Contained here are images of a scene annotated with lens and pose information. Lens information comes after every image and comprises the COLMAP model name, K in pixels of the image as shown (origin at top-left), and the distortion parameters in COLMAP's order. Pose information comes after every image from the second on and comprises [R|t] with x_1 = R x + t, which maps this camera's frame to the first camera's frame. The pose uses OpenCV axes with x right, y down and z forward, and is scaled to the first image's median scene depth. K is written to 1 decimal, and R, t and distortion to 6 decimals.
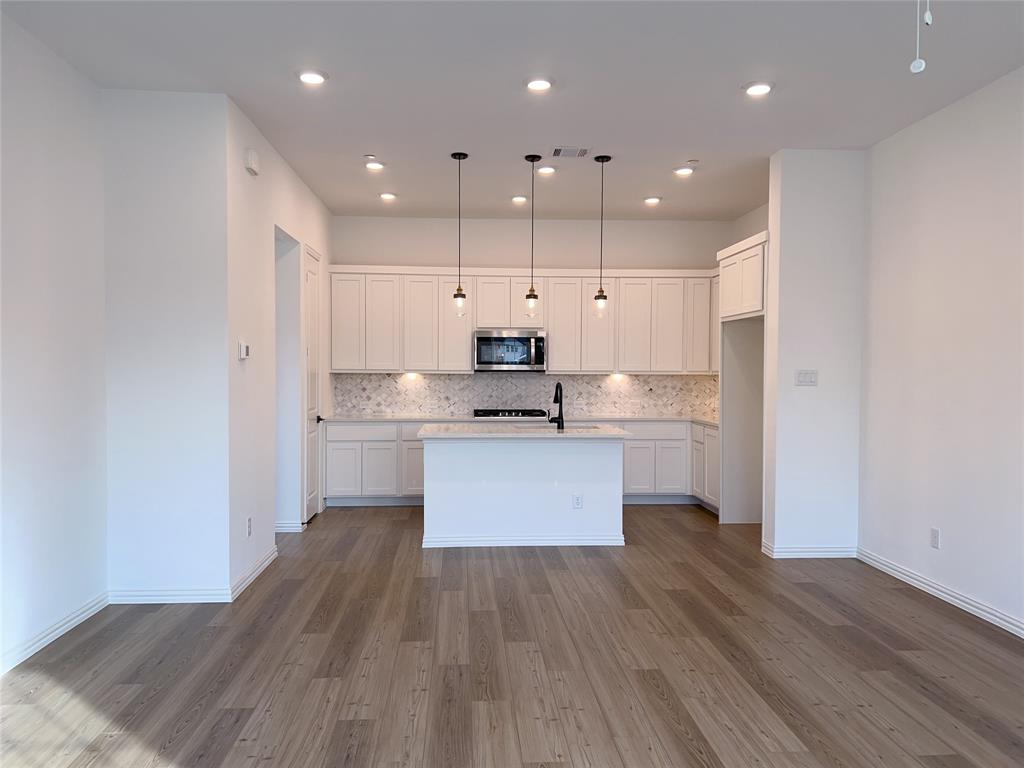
lens RADIAL K [[754.2, 0, 511.5], [0, 754.2, 382.4], [0, 0, 1]] dist [0.027879, -0.015046]
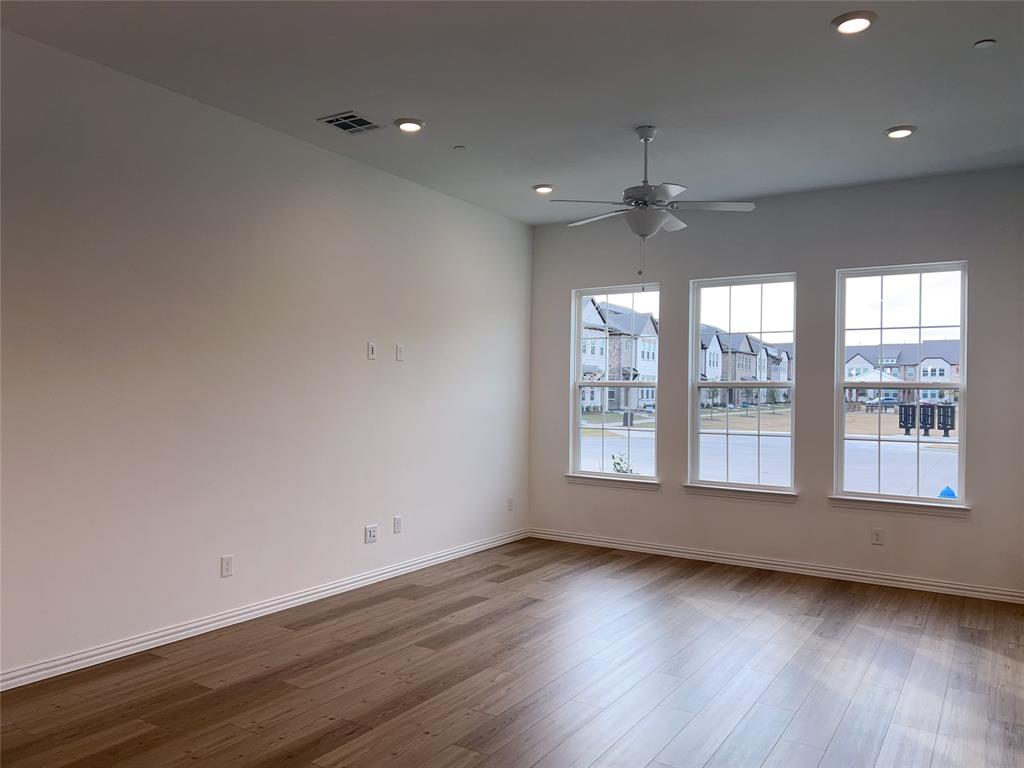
lens RADIAL K [[754.2, 0, 511.8], [0, 754.2, 384.1], [0, 0, 1]] dist [0.027879, -0.015046]
pose [[-0.799957, -0.008804, 0.599993, -0.363811], [-0.005361, 0.999957, 0.007525, -0.031115], [-0.600034, 0.002803, -0.799970, 1.643252]]
